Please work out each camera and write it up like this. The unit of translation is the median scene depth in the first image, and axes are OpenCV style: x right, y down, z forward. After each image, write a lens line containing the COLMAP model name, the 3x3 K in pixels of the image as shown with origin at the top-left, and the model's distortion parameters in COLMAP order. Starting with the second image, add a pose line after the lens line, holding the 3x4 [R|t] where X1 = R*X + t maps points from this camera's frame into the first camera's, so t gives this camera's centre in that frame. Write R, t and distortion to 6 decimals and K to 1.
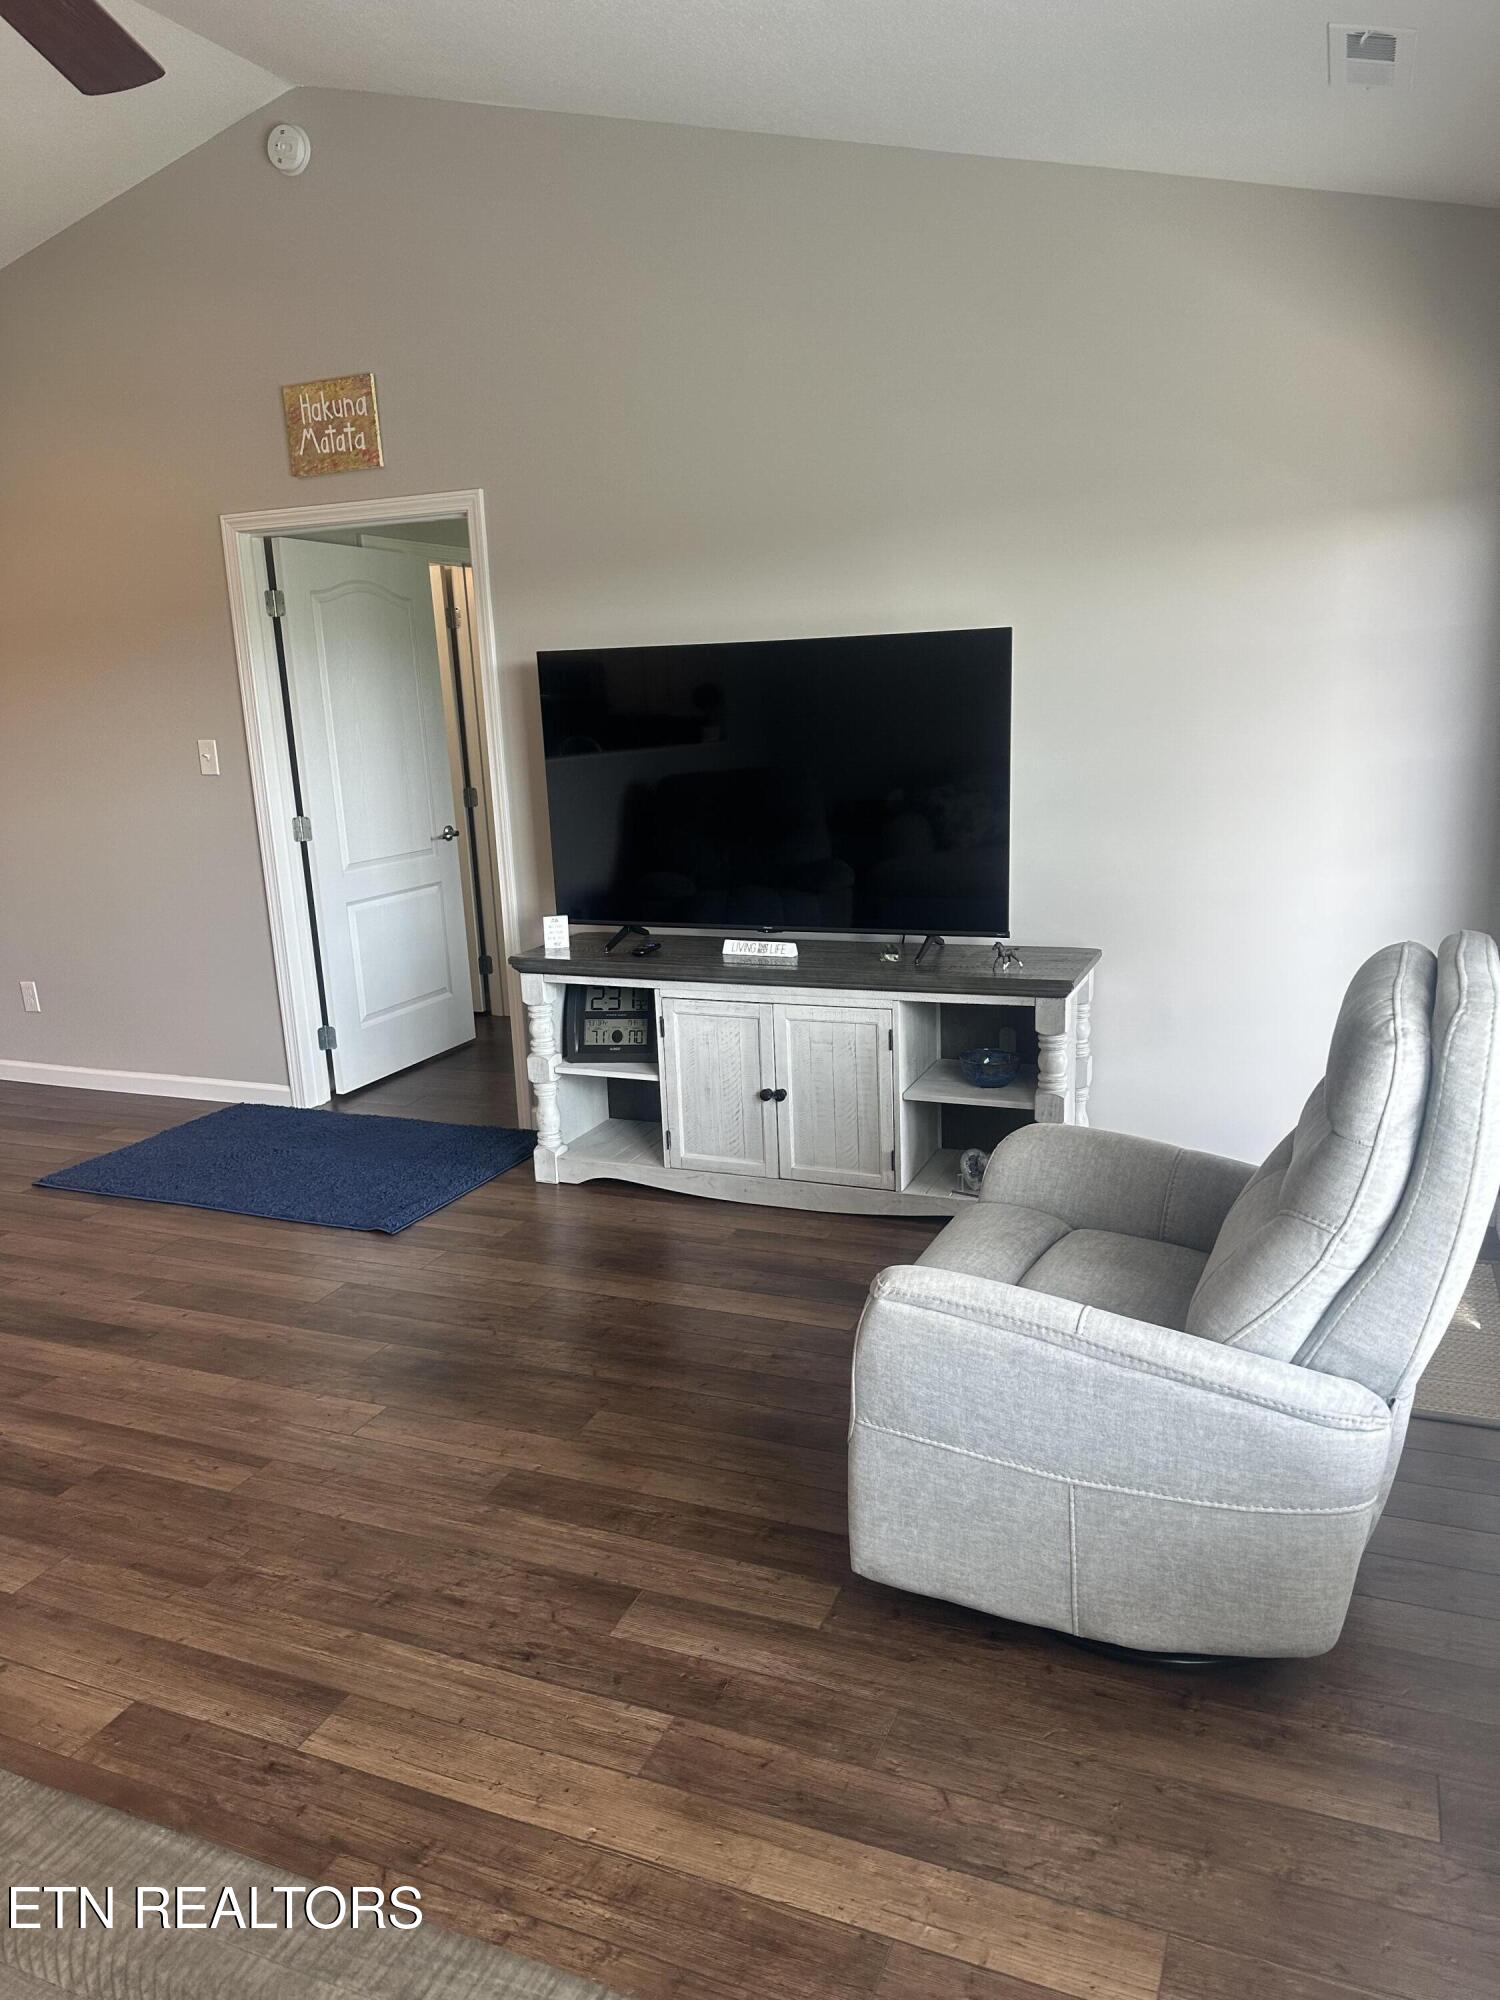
lens RADIAL K [[1416.9, 0, 753.0], [0, 1416.9, 989.7], [0, 0, 1]] dist [0.010437, -0.015888]
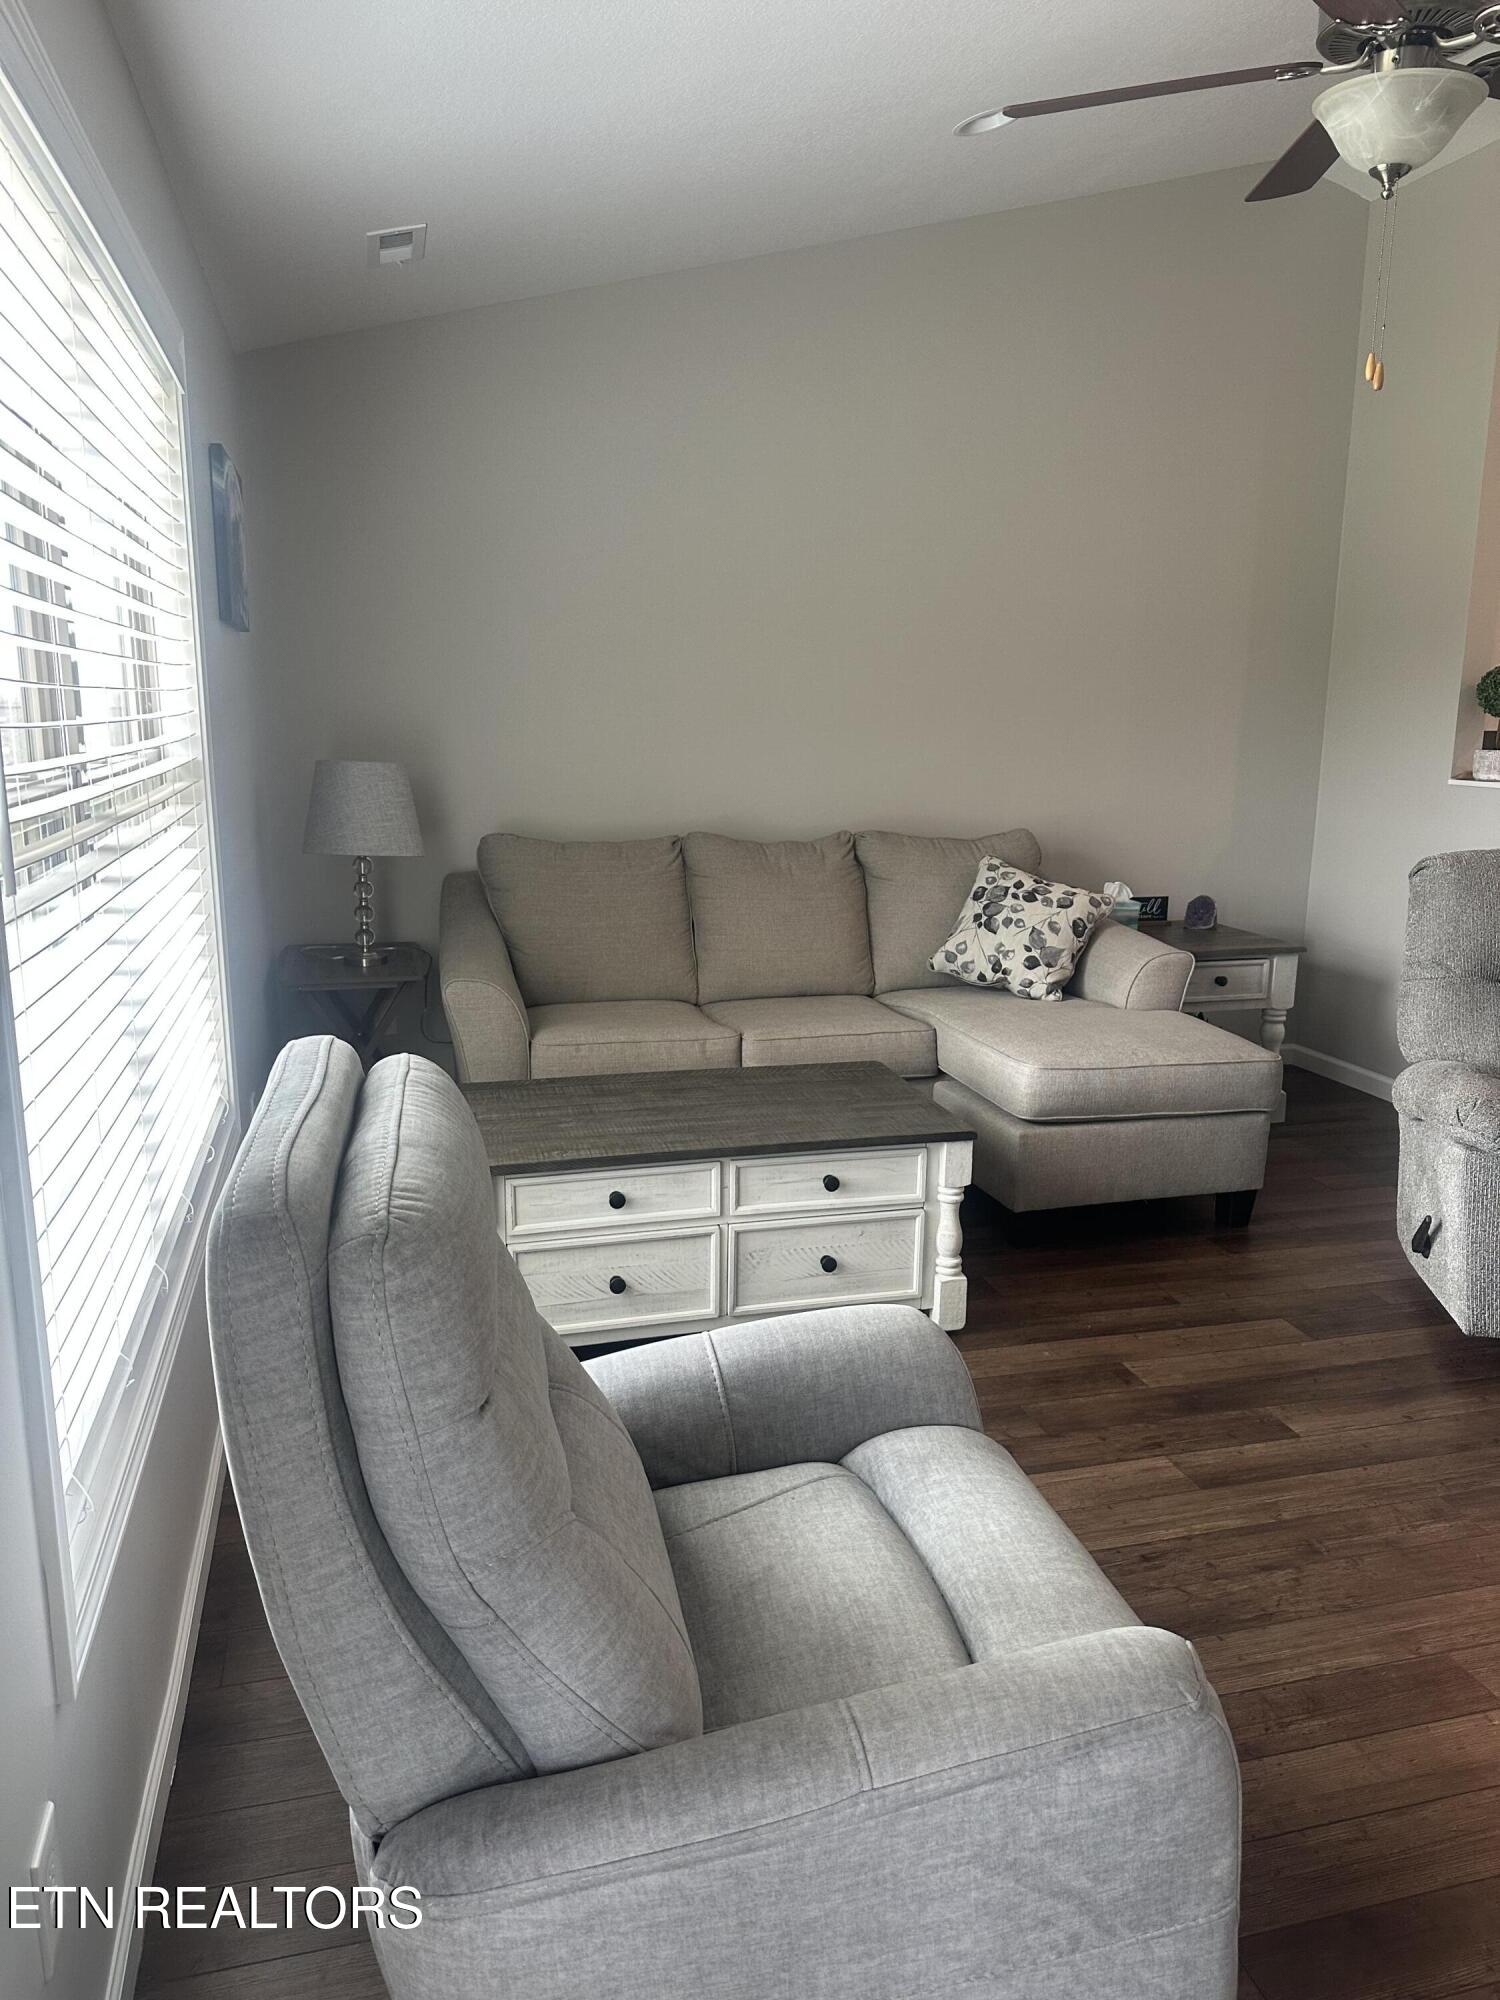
lens RADIAL K [[1416.9, 0, 756.5], [0, 1416.9, 1005.6], [0, 0, 1]] dist [0.010437, -0.015888]
pose [[-0.795545, 0.146178, -0.587997, 0.656461], [-0.108892, 0.920164, 0.376085, -0.290278], [0.596029, 0.363221, -0.716115, 1.472093]]
